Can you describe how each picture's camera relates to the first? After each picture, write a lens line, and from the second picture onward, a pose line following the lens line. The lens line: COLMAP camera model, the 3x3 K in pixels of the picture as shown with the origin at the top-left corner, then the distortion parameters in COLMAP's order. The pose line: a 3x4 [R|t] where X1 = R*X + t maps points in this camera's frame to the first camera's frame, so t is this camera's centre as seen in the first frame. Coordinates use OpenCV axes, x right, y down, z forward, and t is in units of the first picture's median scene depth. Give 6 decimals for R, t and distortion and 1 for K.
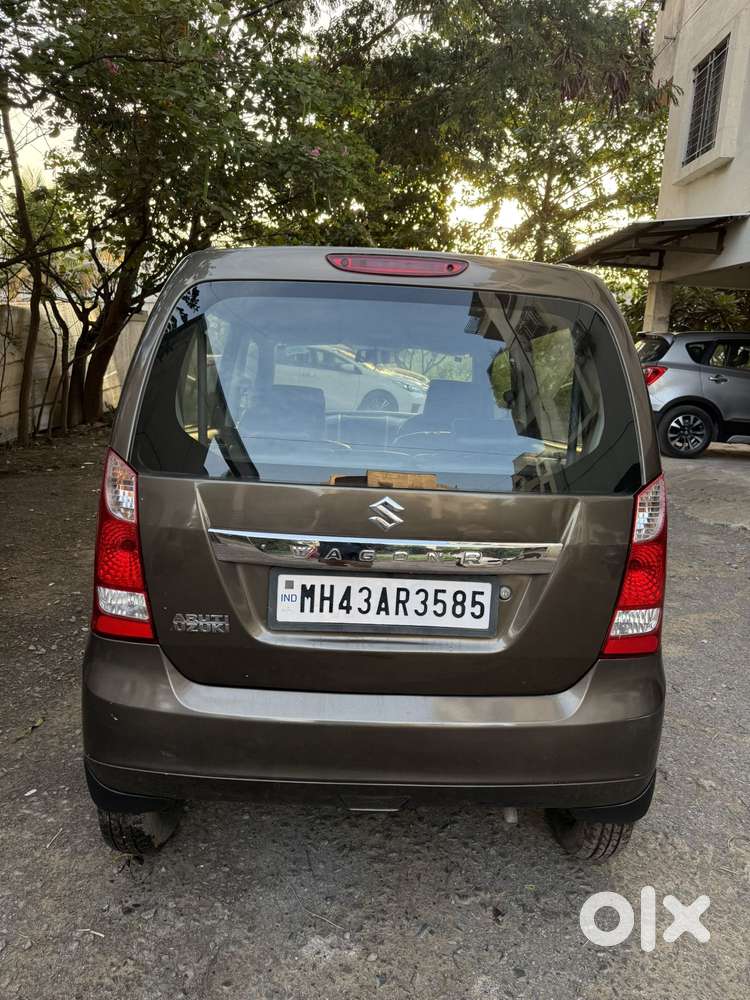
lens RADIAL K [[695.0, 0, 360.3], [0, 695.0, 501.0], [0, 0, 1]] dist [0.008046, -0.023585]
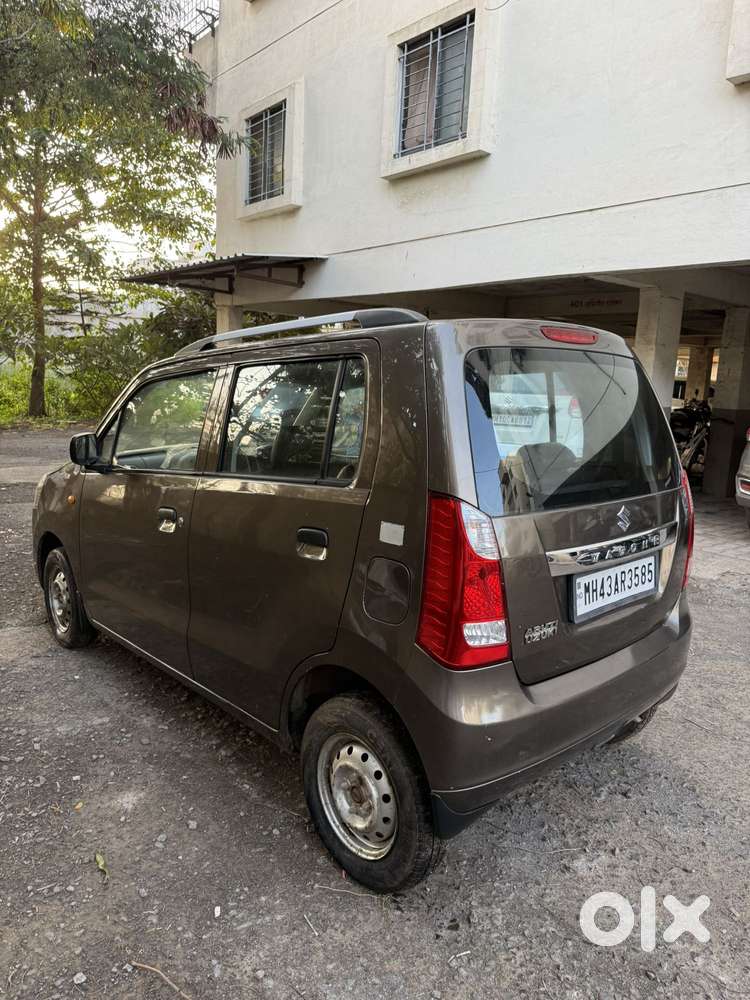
lens RADIAL K [[695.0, 0, 372.5], [0, 695.0, 498.8], [0, 0, 1]] dist [0.008046, -0.023585]
pose [[0.748485, -0.123604, 0.651530, -1.188057], [0.133800, 0.990419, 0.034185, -0.130782], [-0.649513, 0.061587, 0.757852, 0.264456]]
